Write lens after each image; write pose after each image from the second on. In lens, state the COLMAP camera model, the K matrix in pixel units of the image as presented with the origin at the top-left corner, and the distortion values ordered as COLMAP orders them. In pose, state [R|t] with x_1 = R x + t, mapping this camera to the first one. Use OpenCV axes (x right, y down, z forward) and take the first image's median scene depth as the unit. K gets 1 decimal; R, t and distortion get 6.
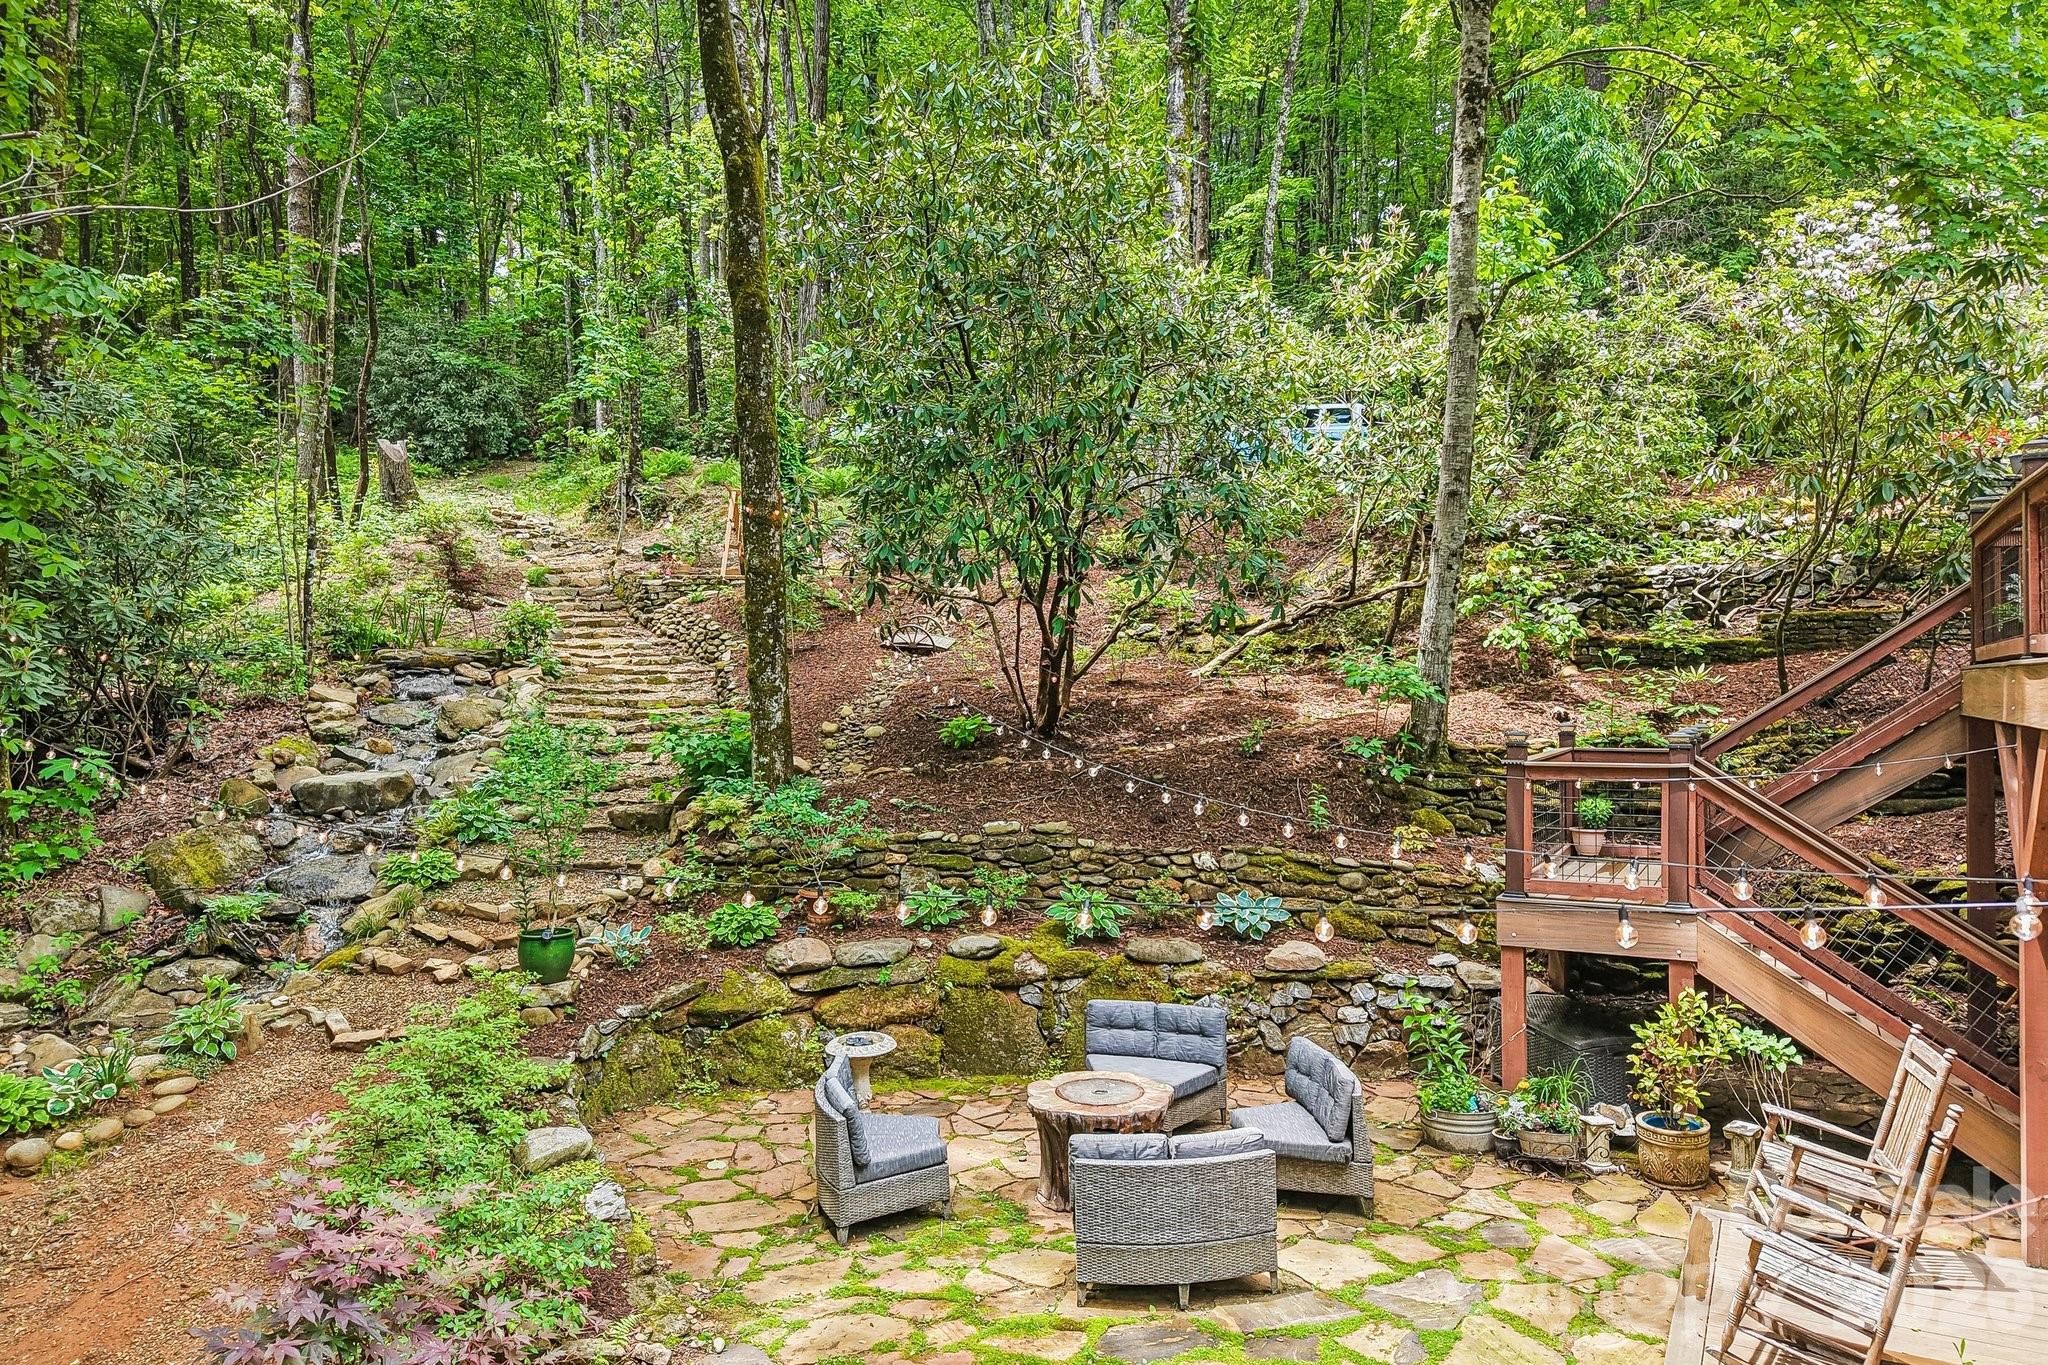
lens RADIAL K [[1395.5, 0, 1024.0], [0, 1395.5, 682.5], [0, 0, 1]] dist [0.018090, 0.002360]
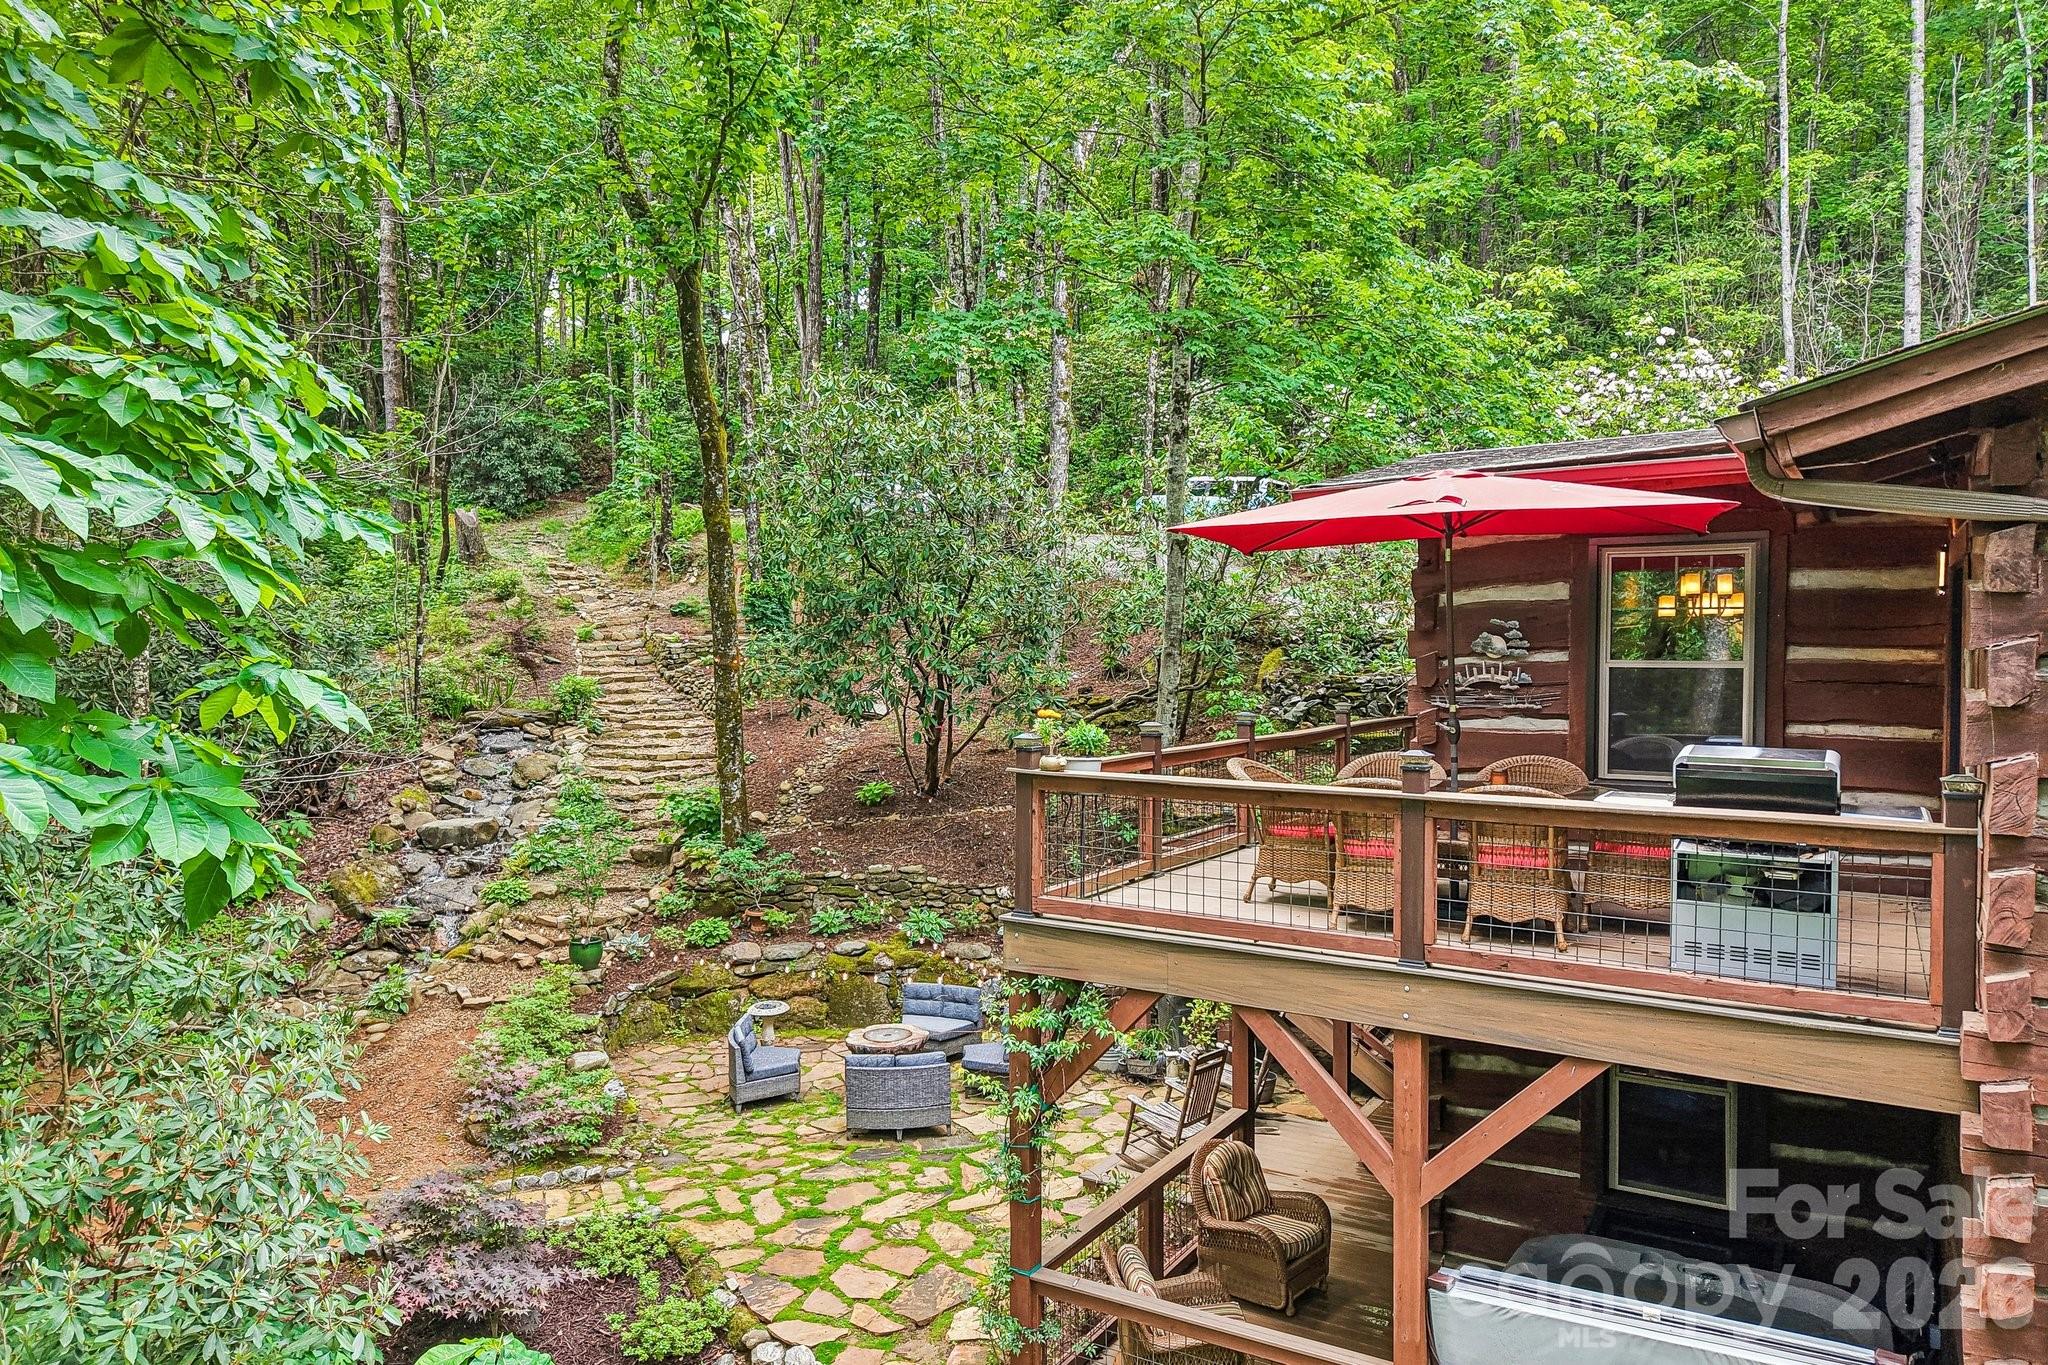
lens RADIAL K [[1395.5, 0, 1024.0], [0, 1395.5, 682.5], [0, 0, 1]] dist [0.018090, 0.002360]
pose [[0.999380, 0.000999, -0.035186, 0.199429], [-0.000152, 0.999710, 0.024086, -0.140118], [0.035199, -0.024065, 0.999091, -0.533850]]
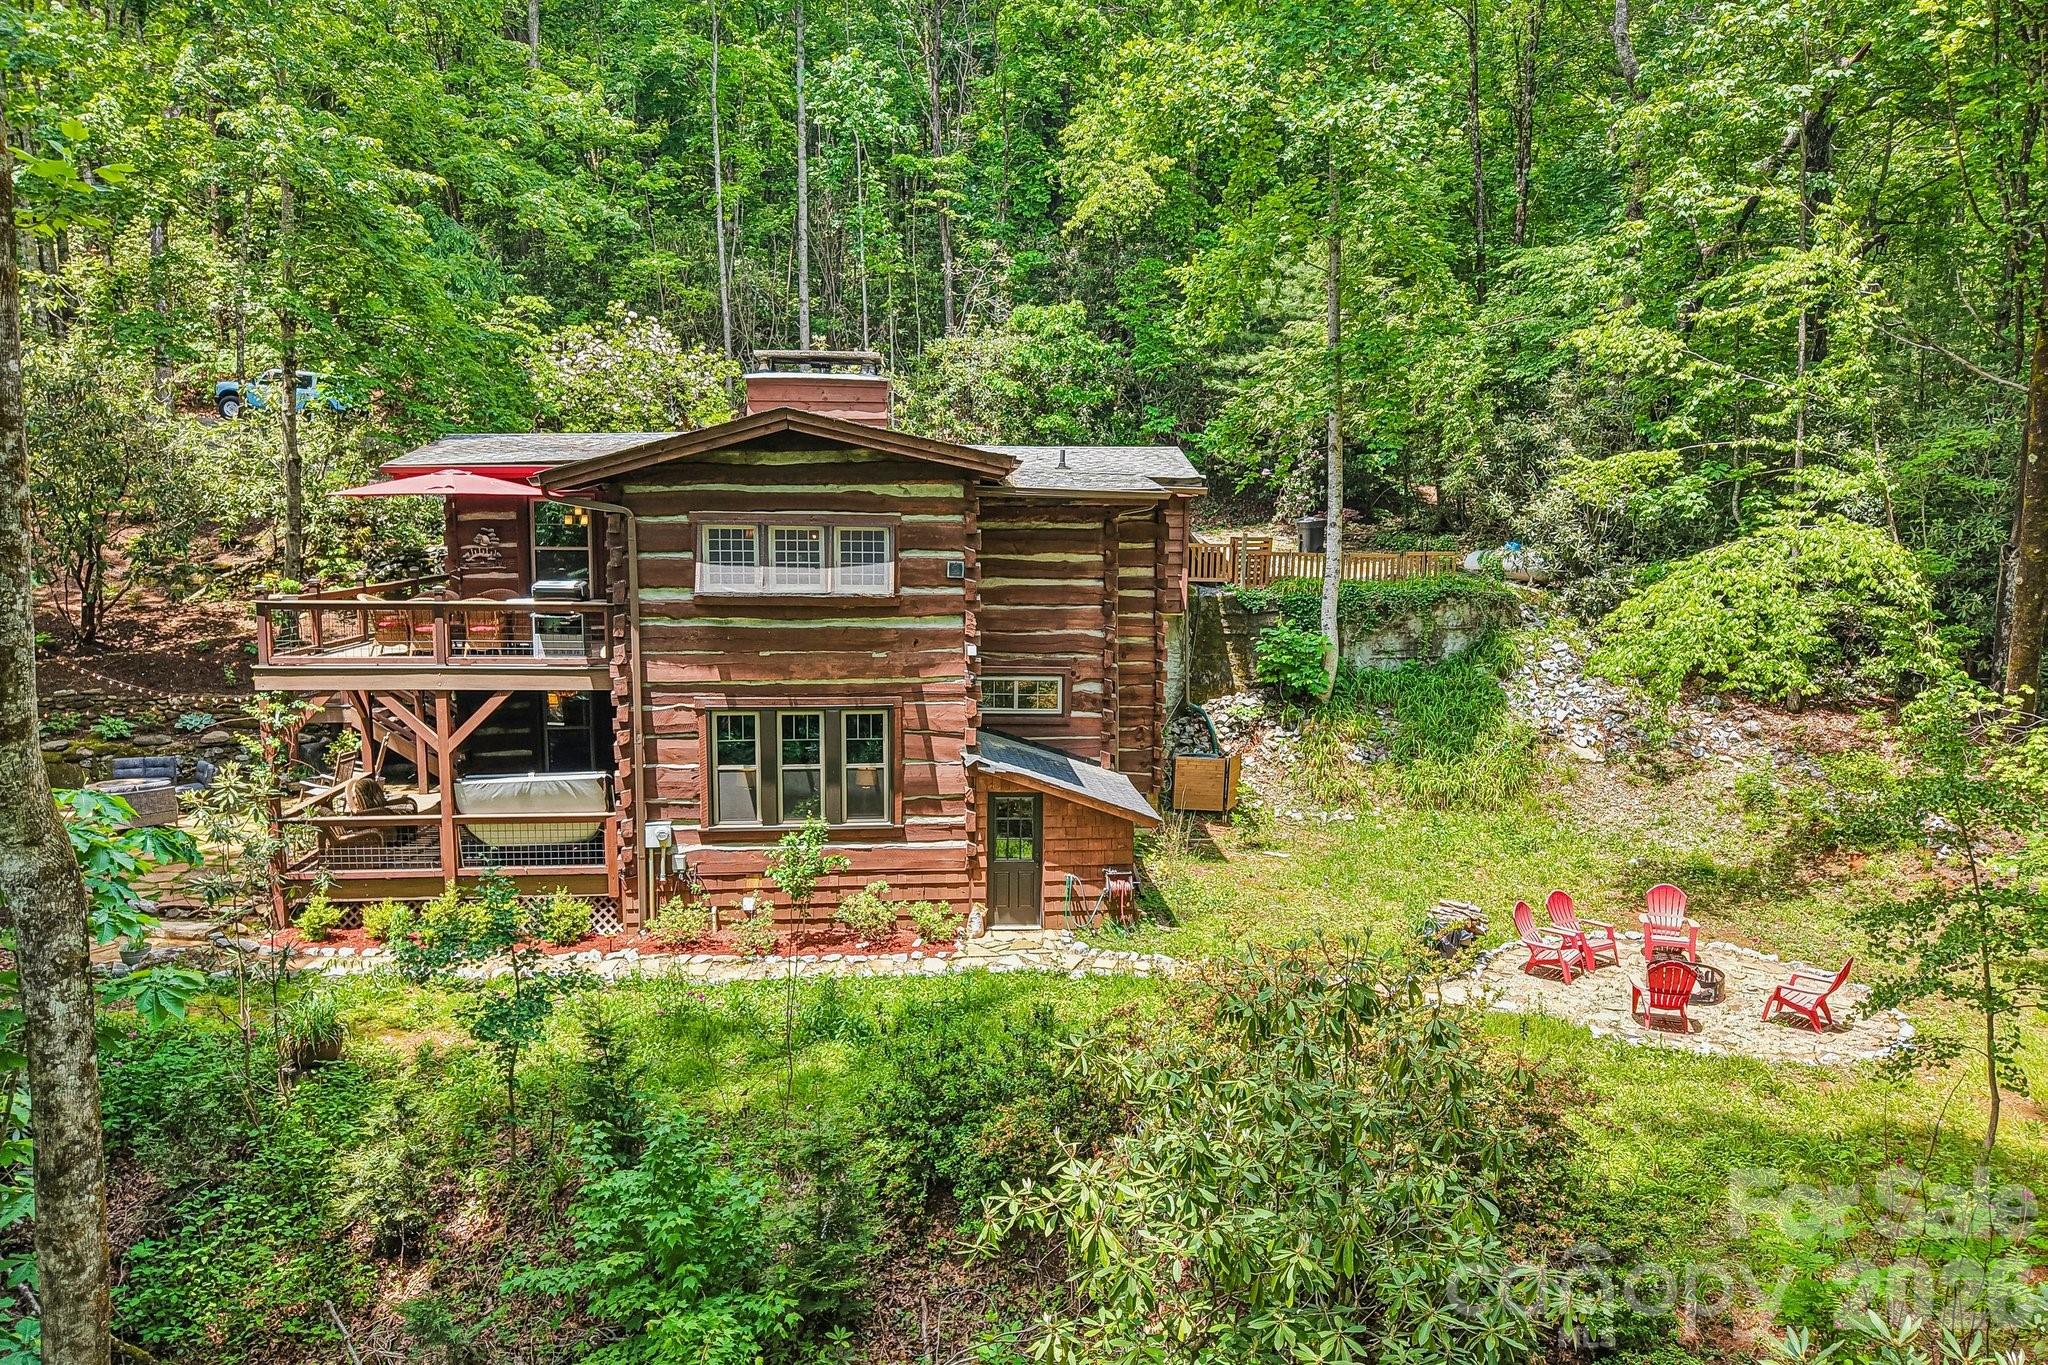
lens RADIAL K [[1395.5, 0, 1024.0], [0, 1395.5, 682.5], [0, 0, 1]] dist [0.018090, 0.002360]
pose [[0.830904, -0.066276, 0.552455, 0.015409], [-0.003819, 0.992178, 0.124773, -0.187593], [-0.556403, -0.105784, 0.824151, -1.601073]]
